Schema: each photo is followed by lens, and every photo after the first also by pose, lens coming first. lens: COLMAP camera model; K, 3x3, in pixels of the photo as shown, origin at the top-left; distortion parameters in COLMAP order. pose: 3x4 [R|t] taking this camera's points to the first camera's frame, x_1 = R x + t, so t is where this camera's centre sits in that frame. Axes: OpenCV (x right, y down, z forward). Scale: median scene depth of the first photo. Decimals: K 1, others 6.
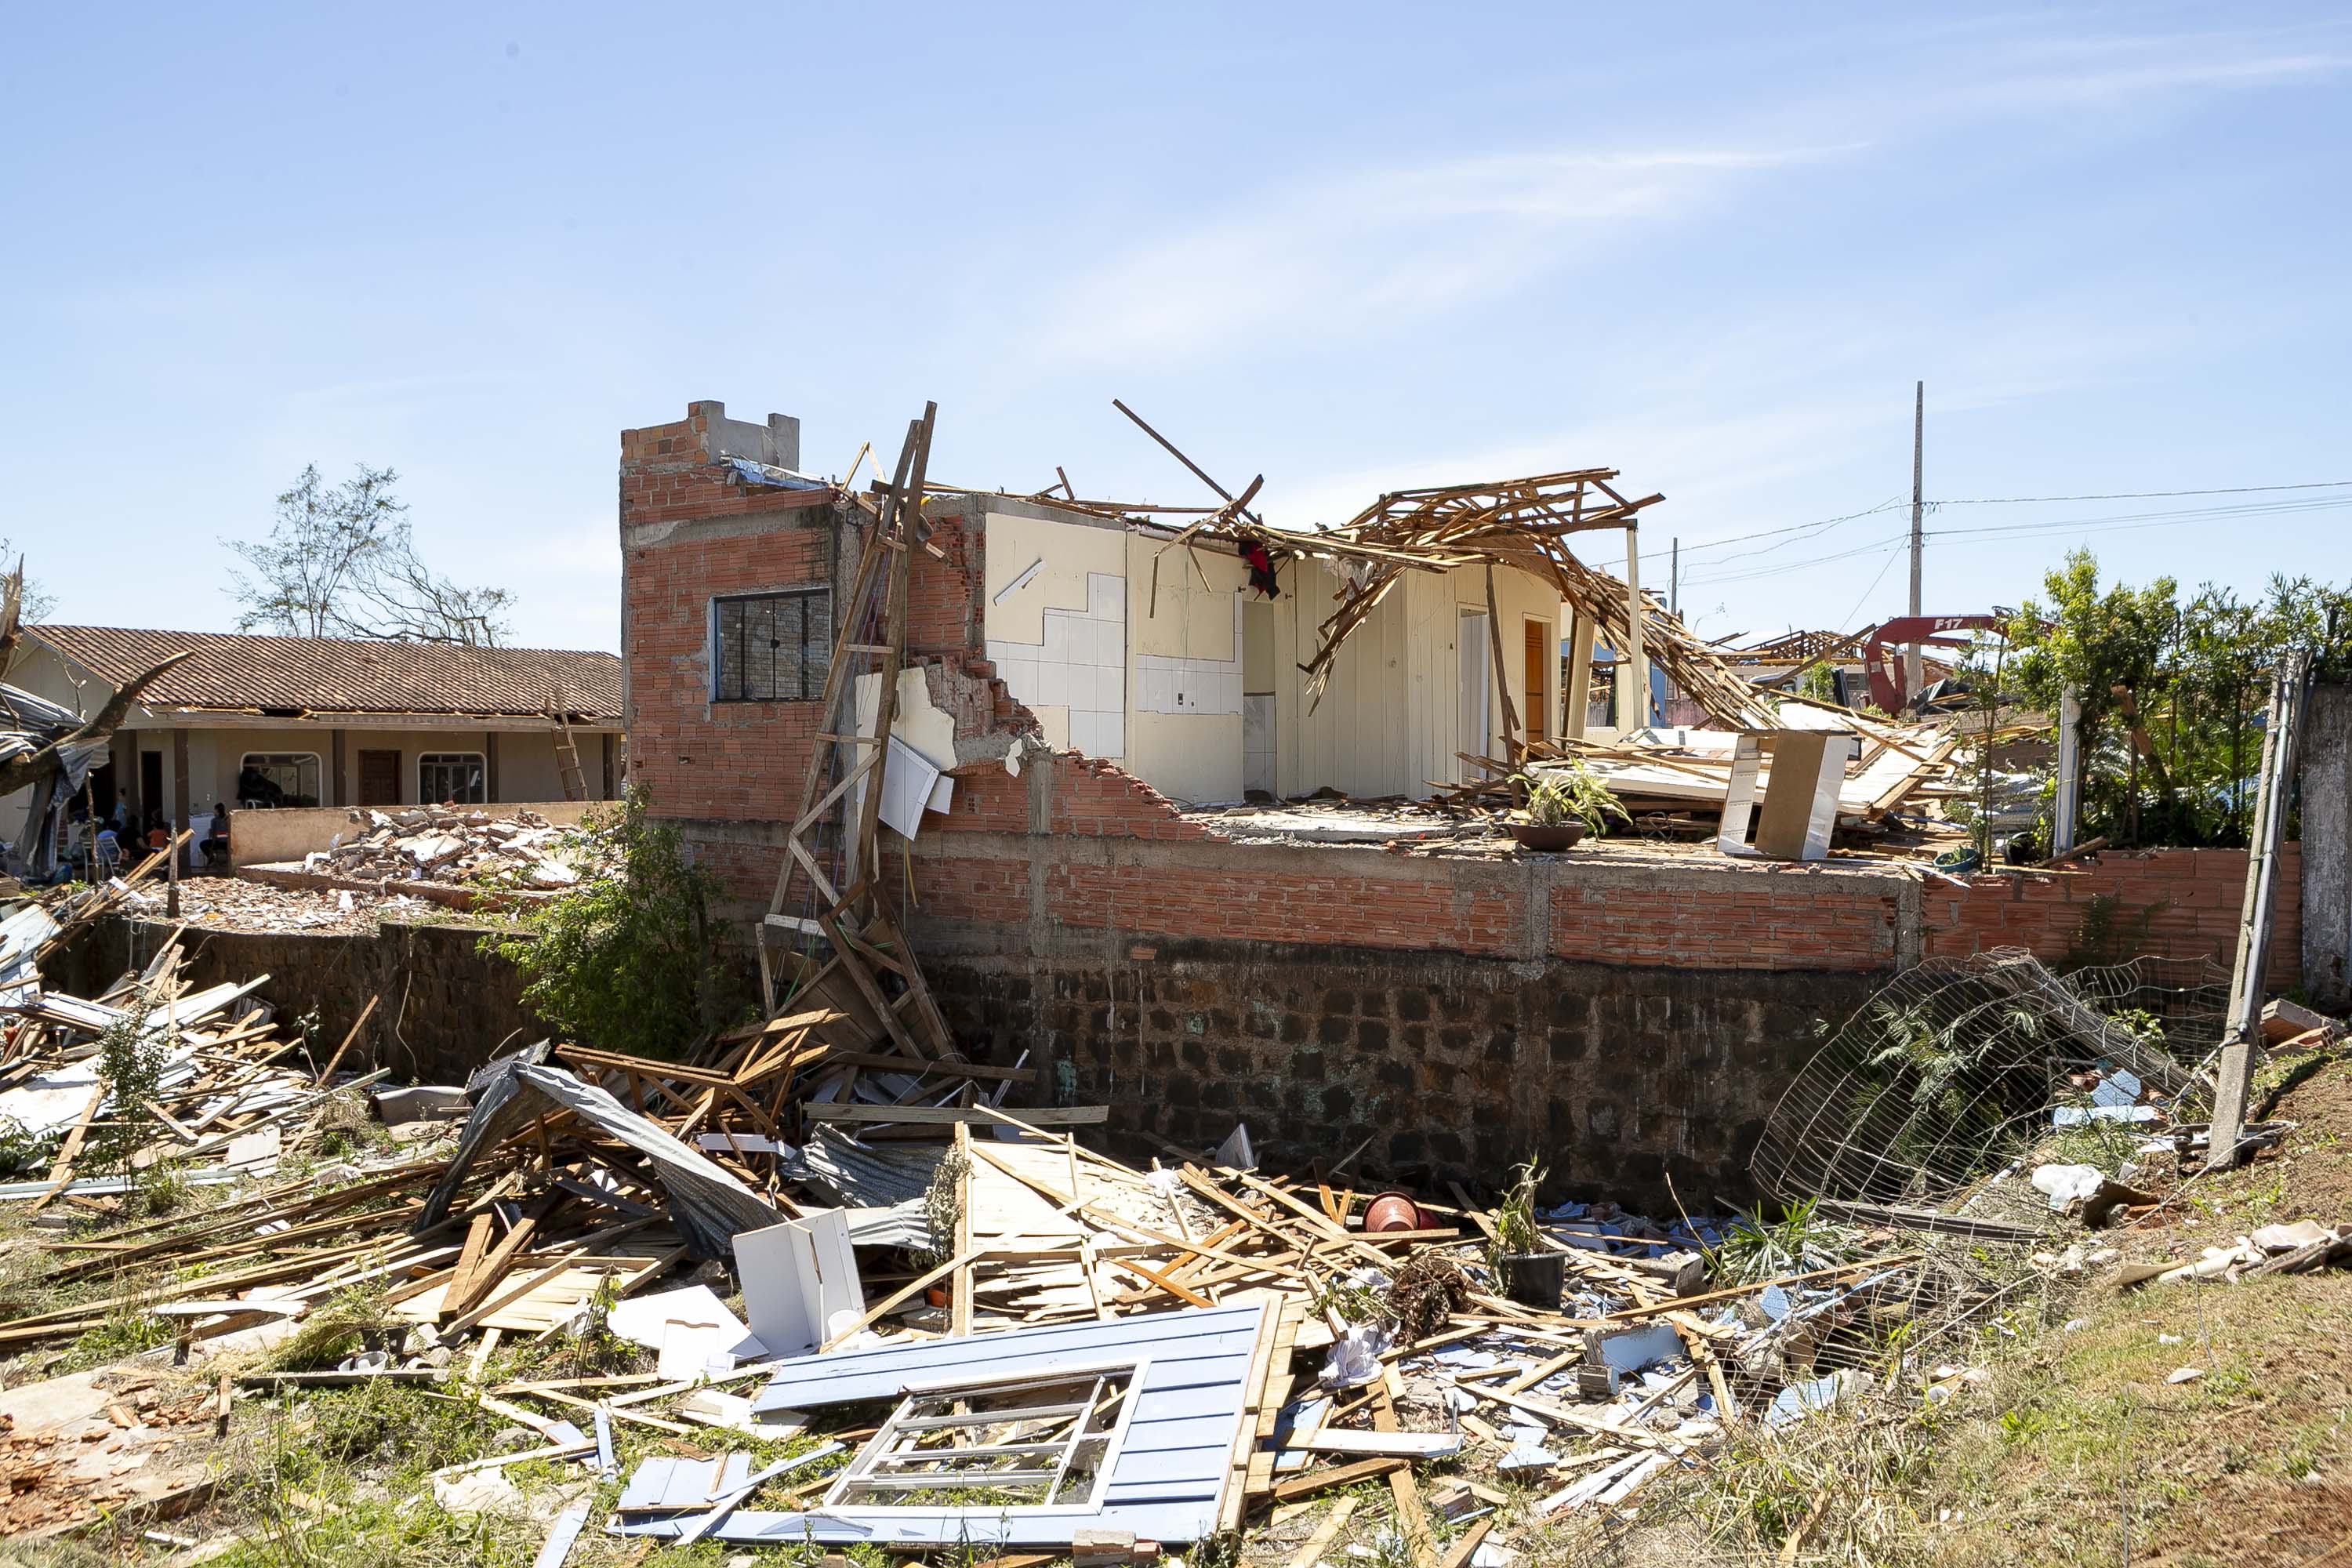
lens RADIAL K [[1788.6, 0, 1187.9], [0, 1788.6, 800.0], [0, 0, 1]] dist [-0.034713, 0.026575]
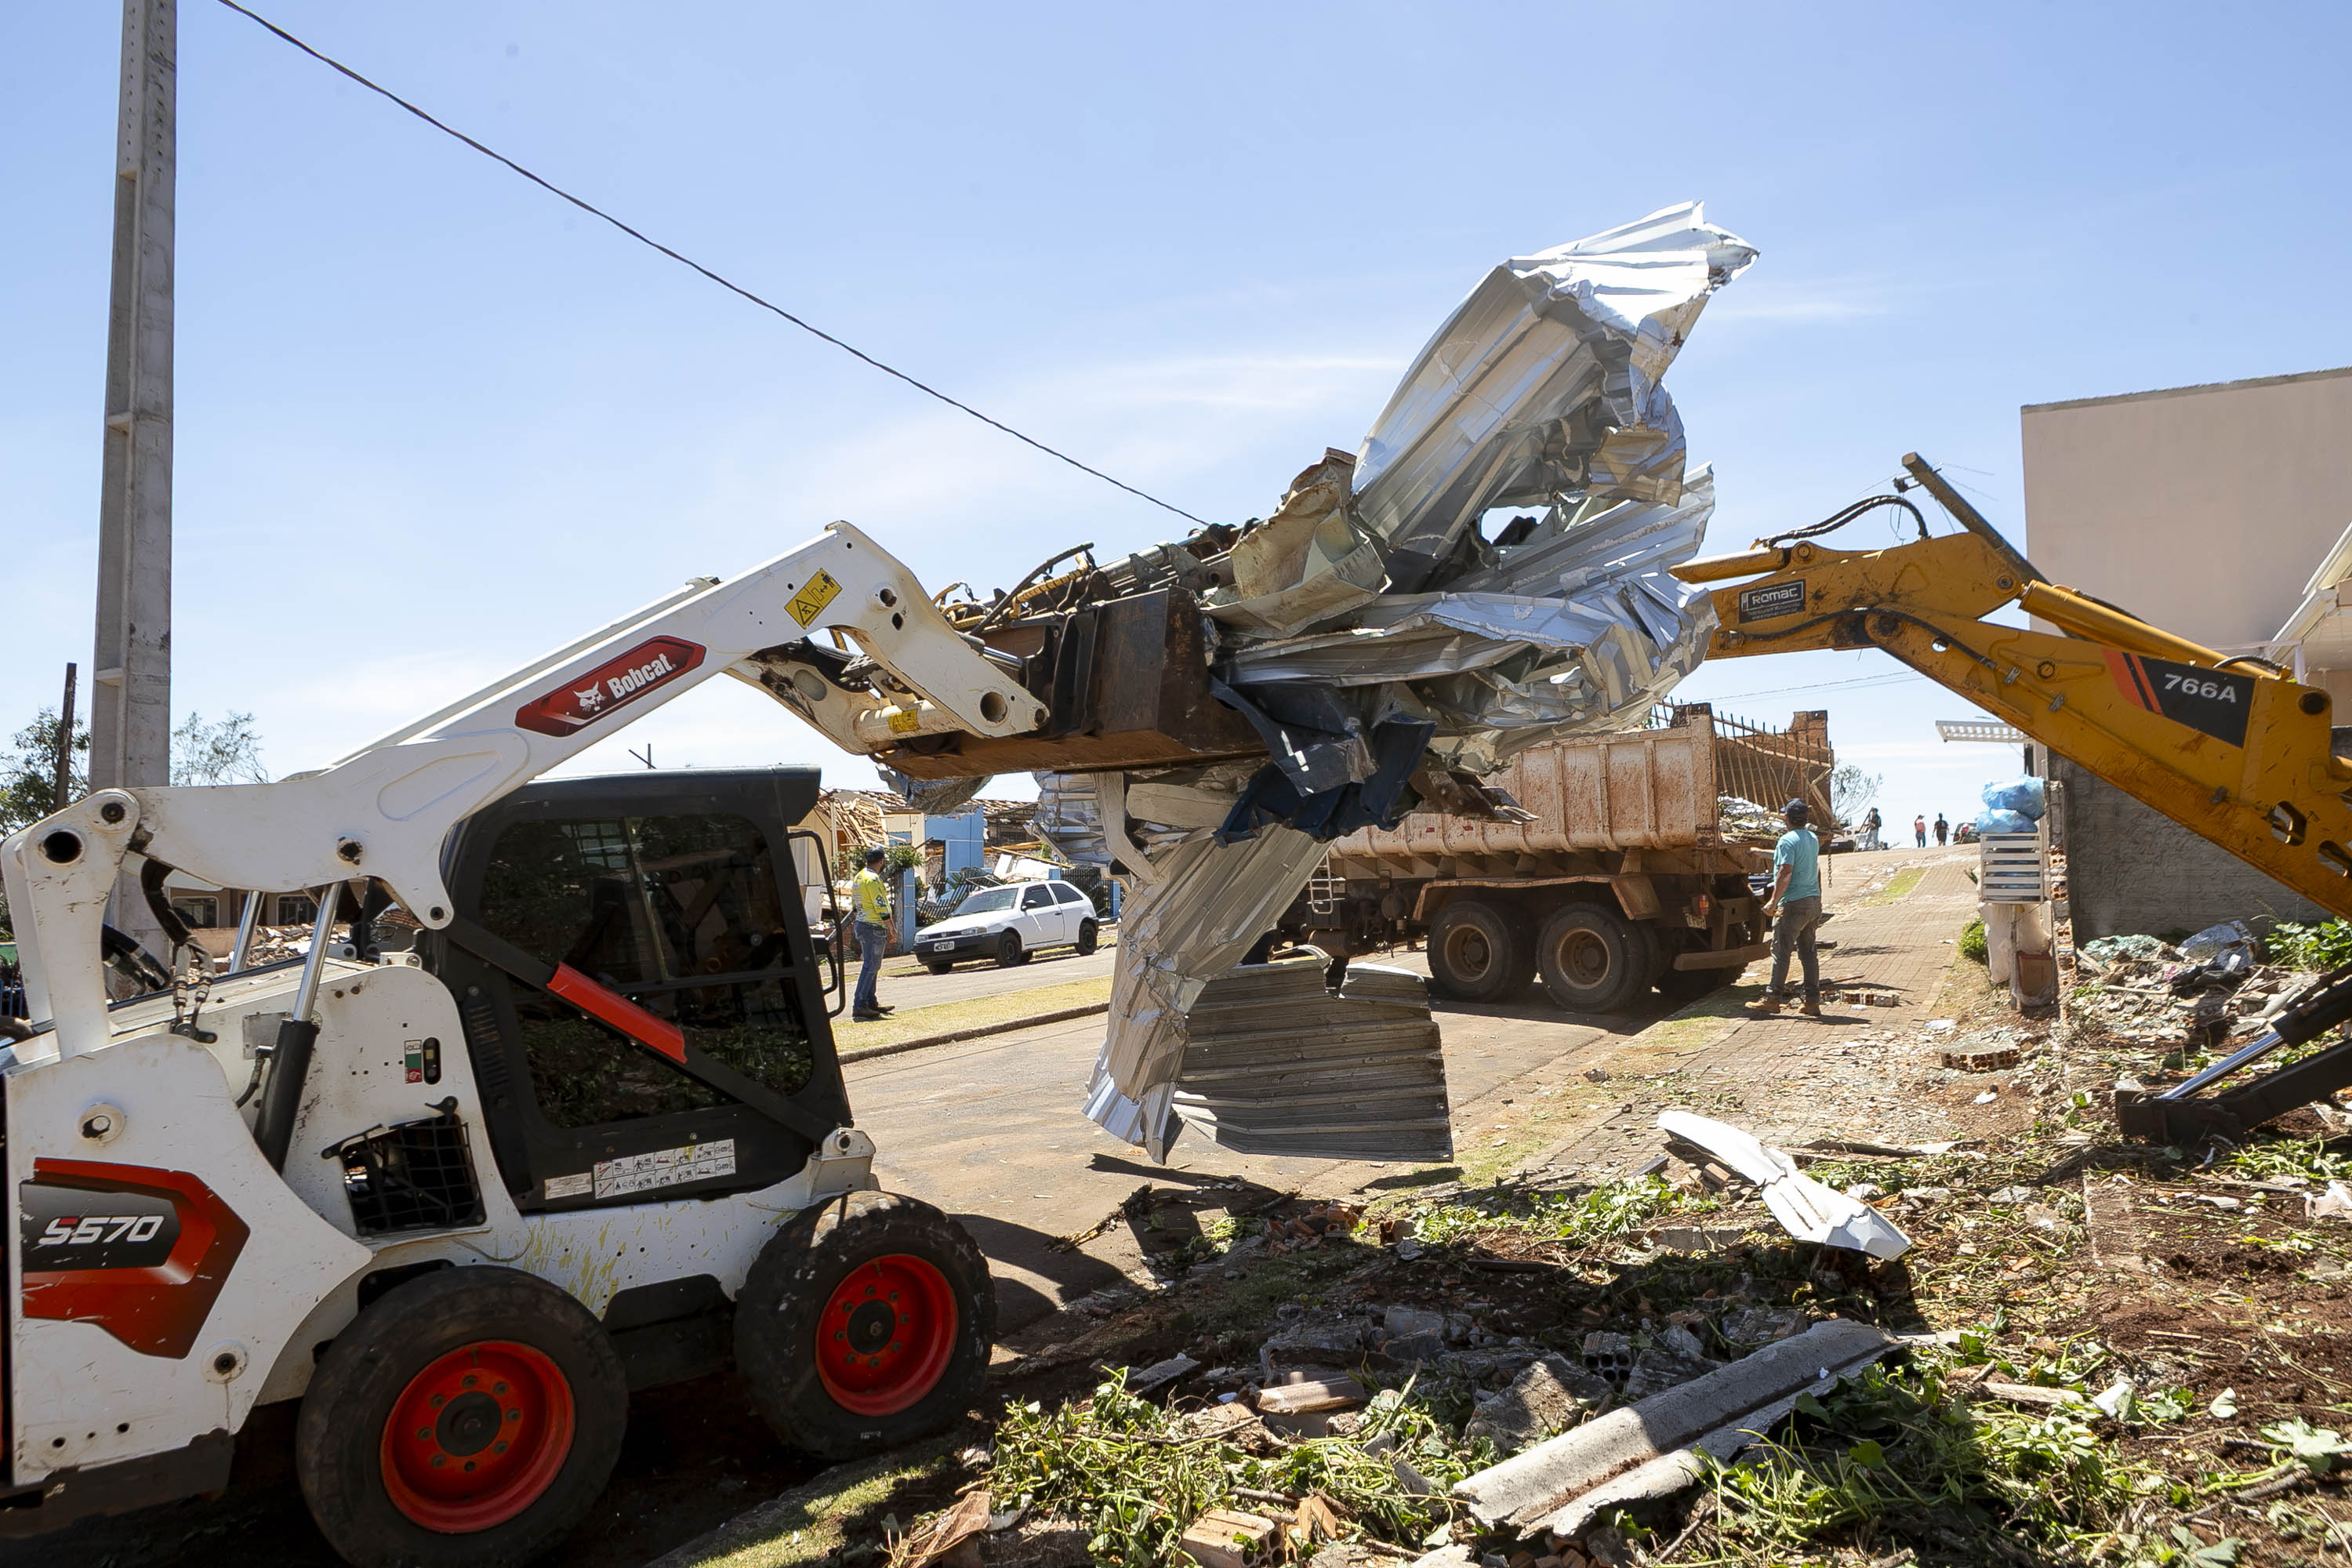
lens RADIAL K [[1677.1, 0, 1163.6], [0, 1677.1, 799.4], [0, 0, 1]] dist [-0.026214, 0.042291]
pose [[0.991105, -0.012580, 0.132486, 0.442322], [0.021584, 0.997536, -0.066751, 0.015111], [-0.131320, 0.069017, 0.988935, -1.602189]]
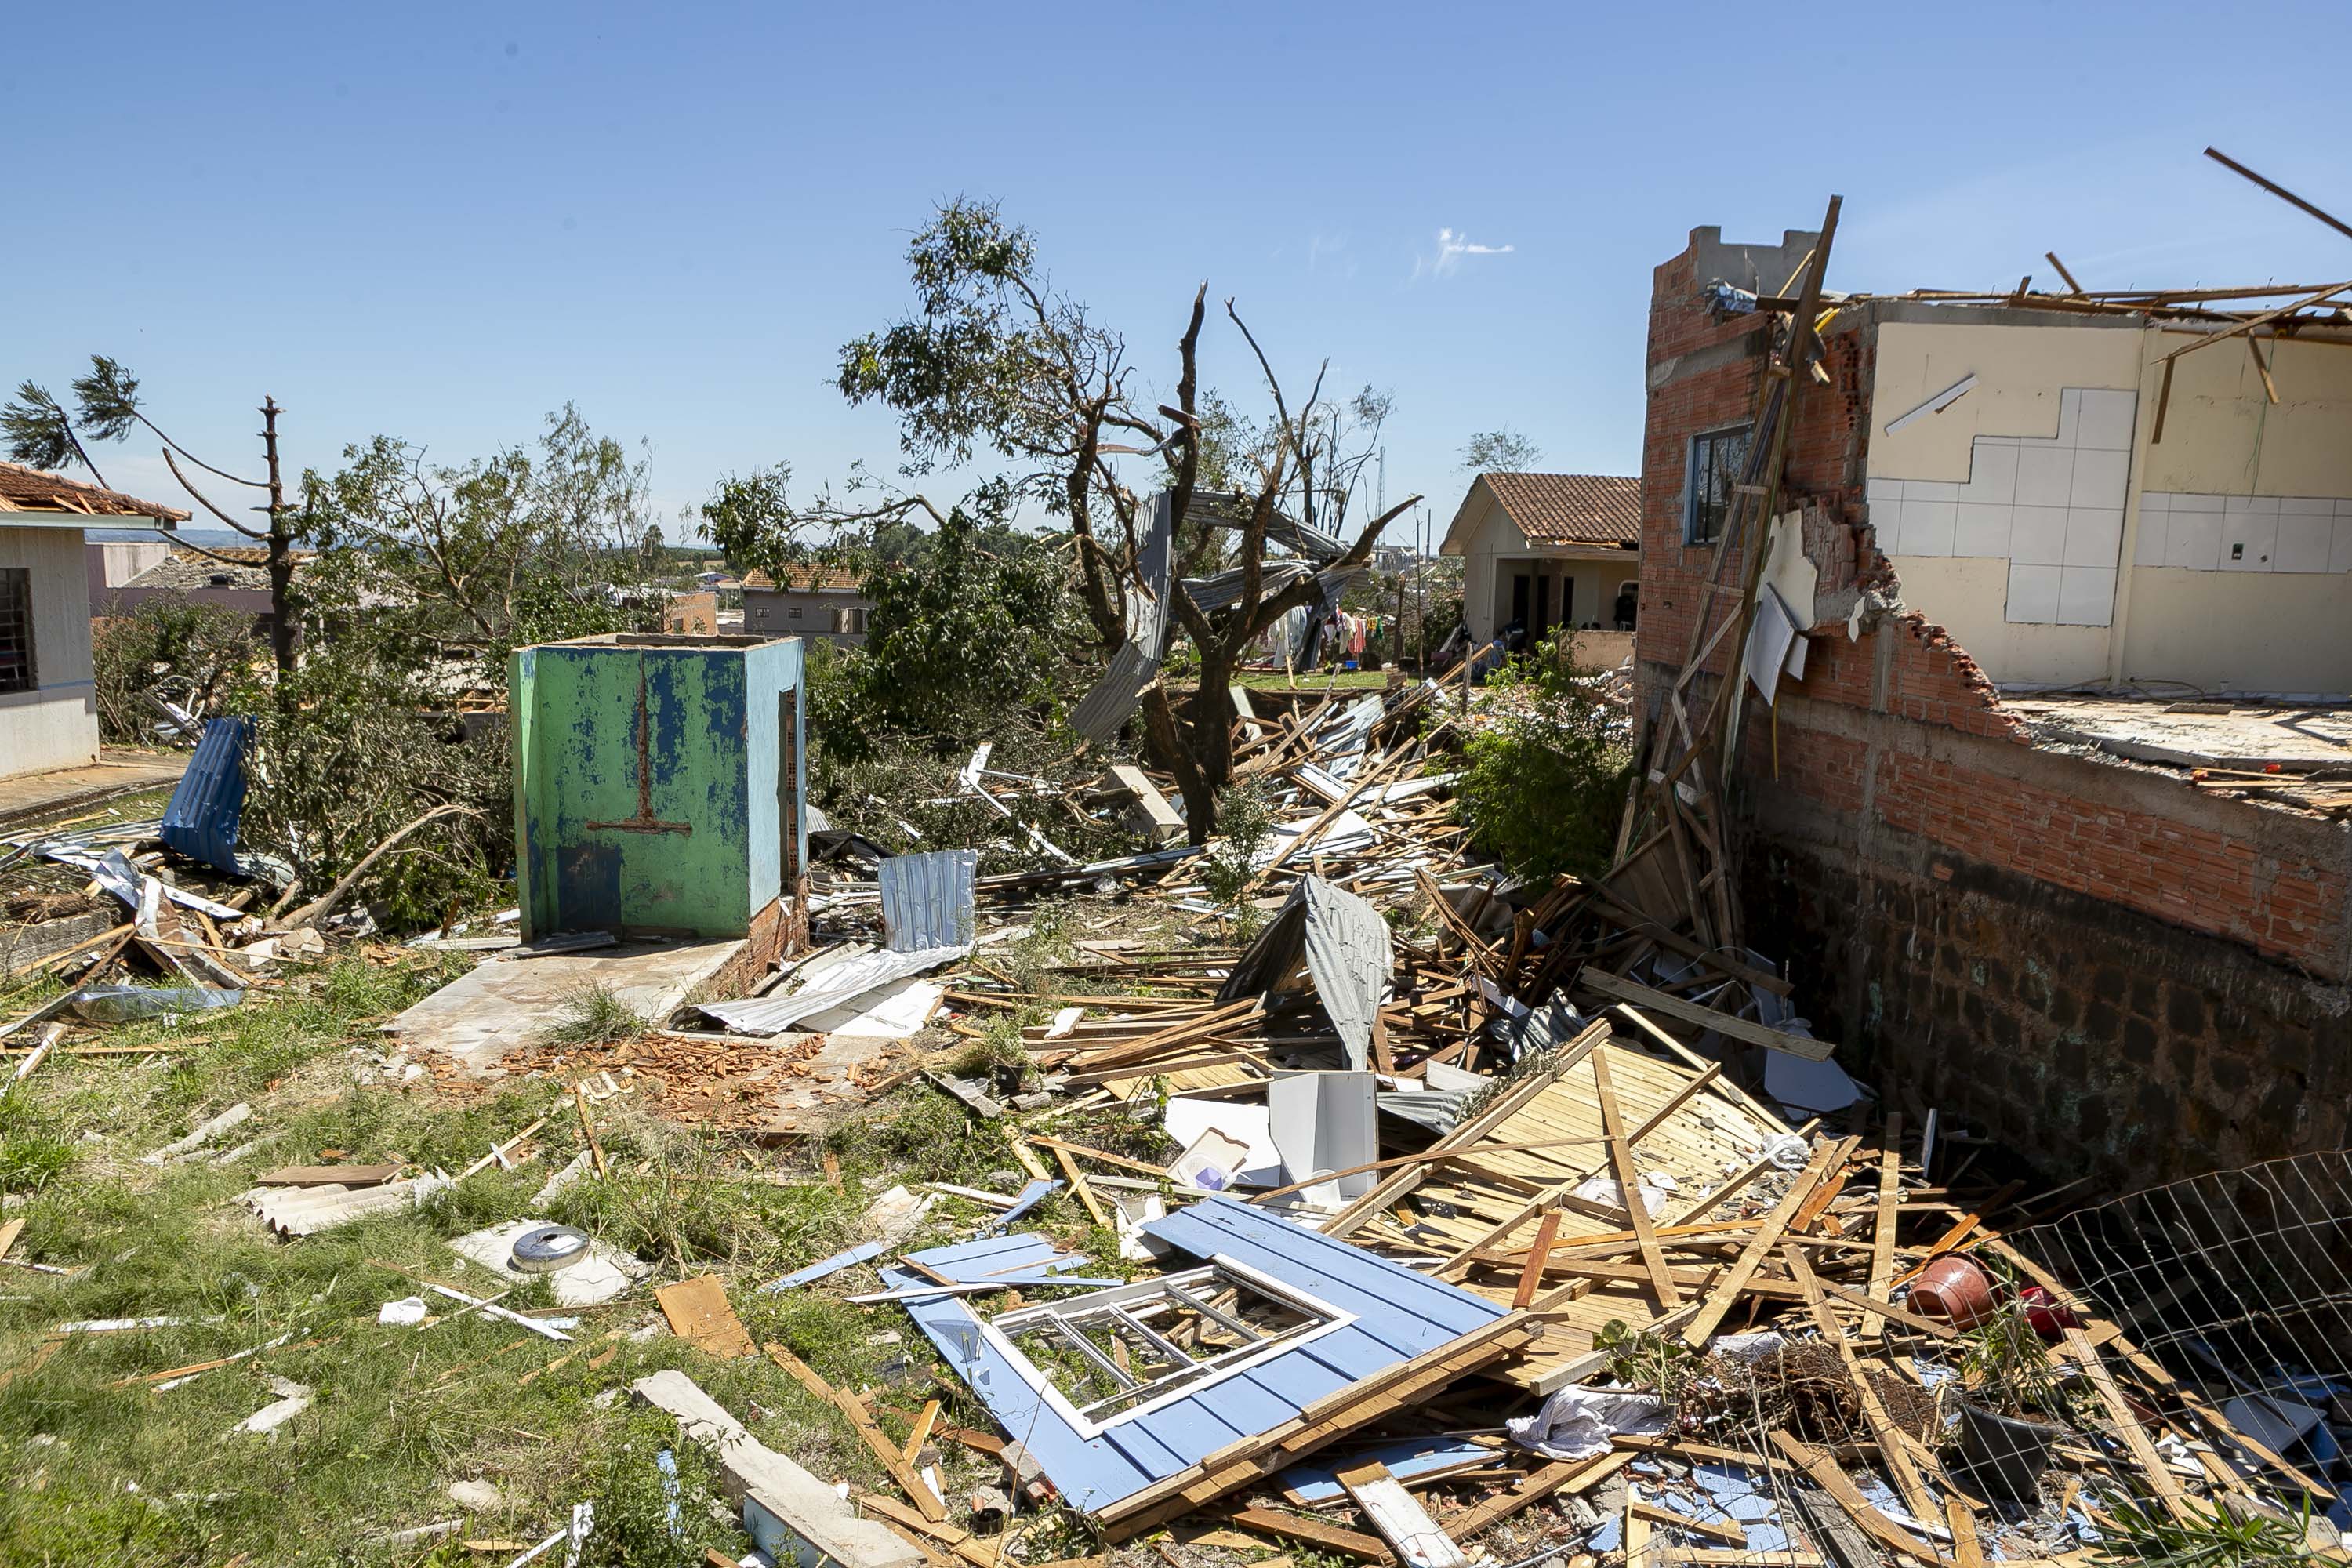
lens RADIAL K [[1616.1, 0, 1176.2], [0, 1616.1, 788.5], [0, 0, 1]] dist [-0.032459, 0.013428]
pose [[0.612416, 0.130658, -0.779663, 0.292833], [-0.050880, 0.990717, 0.126061, -0.022505], [0.788896, -0.037532, 0.613379, 0.265889]]
